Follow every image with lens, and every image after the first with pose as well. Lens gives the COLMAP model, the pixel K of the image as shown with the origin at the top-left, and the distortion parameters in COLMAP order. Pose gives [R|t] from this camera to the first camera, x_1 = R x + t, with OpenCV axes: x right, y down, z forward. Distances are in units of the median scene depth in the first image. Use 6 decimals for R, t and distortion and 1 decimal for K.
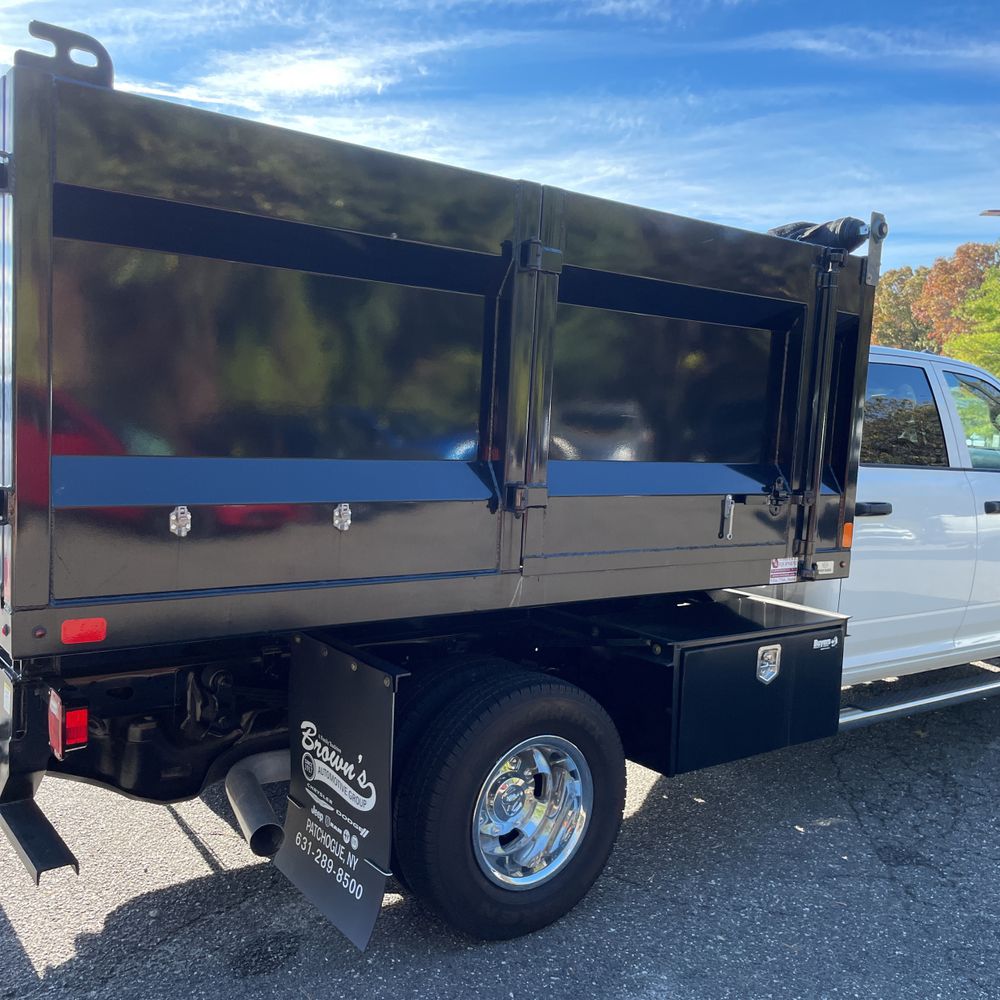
lens RADIAL K [[1005.6, 0, 495.8], [0, 1005.6, 503.0], [0, 0, 1]] dist [0.091554, -0.132134]
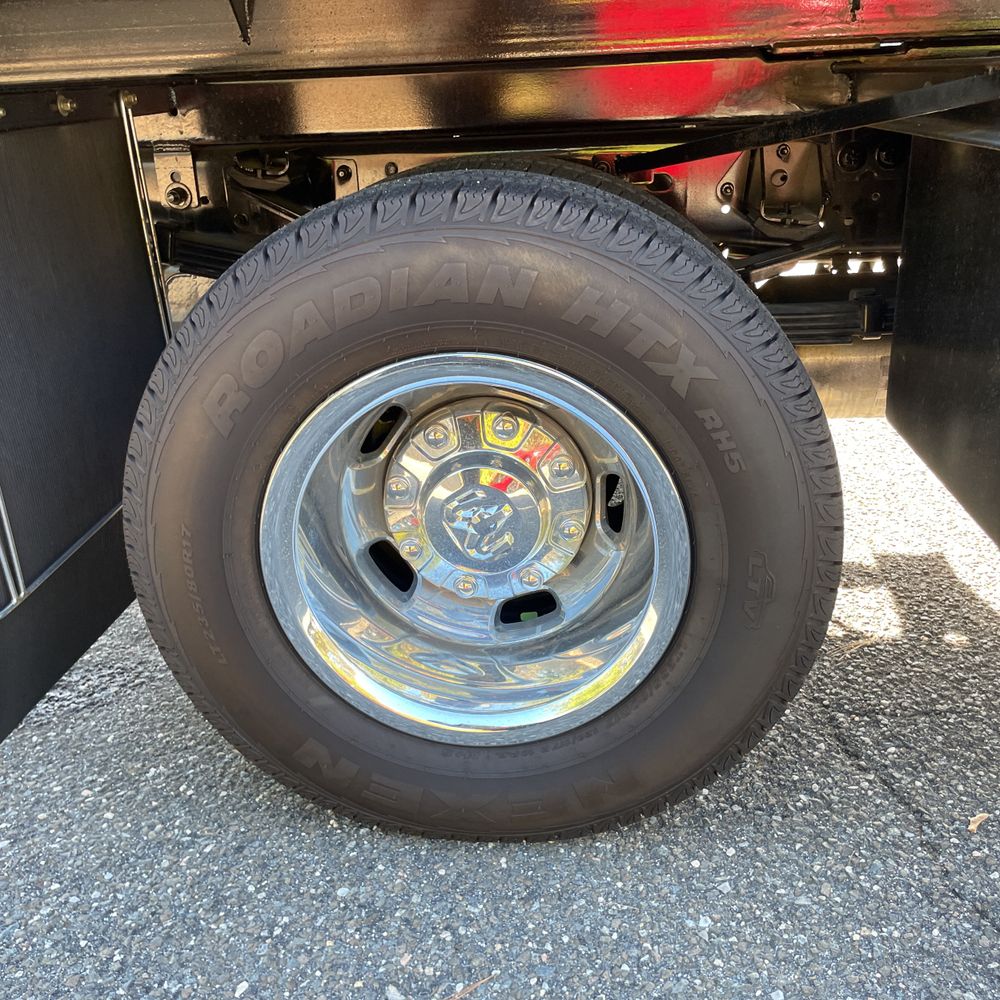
lens RADIAL K [[1005.6, 0, 495.8], [0, 1005.6, 503.0], [0, 0, 1]] dist [0.091554, -0.132134]
pose [[0.737980, 0.158673, -0.655903, 0.281595], [0.019241, 0.966621, 0.255489, 0.192765], [0.674548, -0.201165, 0.710294, 0.755190]]
